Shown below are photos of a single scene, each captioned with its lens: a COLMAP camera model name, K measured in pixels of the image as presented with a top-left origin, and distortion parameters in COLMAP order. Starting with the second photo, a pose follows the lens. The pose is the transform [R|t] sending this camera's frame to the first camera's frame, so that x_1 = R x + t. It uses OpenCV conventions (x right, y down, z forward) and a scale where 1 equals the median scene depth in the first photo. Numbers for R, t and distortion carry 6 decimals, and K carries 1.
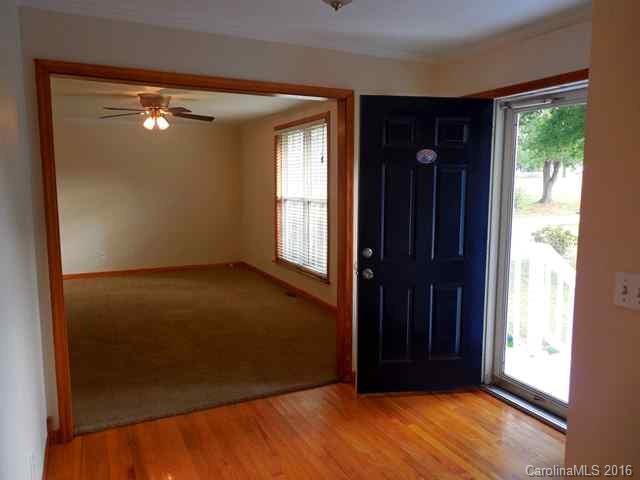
lens RADIAL K [[487.4, 0, 320.0], [0, 487.4, 240.0], [0, 0, 1]] dist [-0.003831, -0.000809]
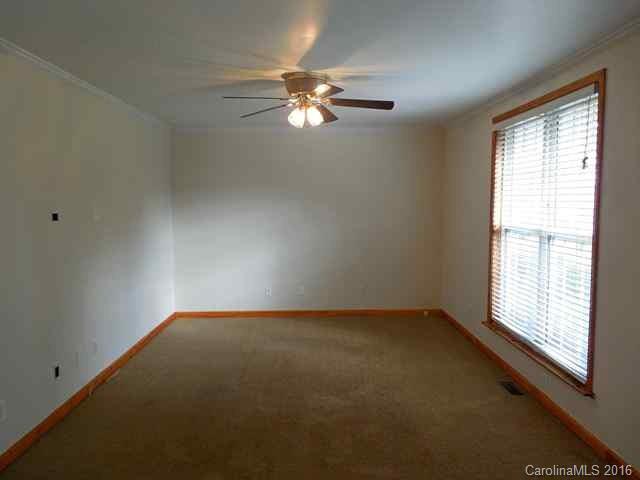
lens RADIAL K [[487.4, 0, 320.0], [0, 487.4, 240.0], [0, 0, 1]] dist [-0.003831, -0.000809]
pose [[0.908939, 0.029198, -0.415905, -0.029986], [-0.044542, 0.998636, -0.027238, -0.044804], [0.414542, 0.043283, 0.909000, 0.340350]]
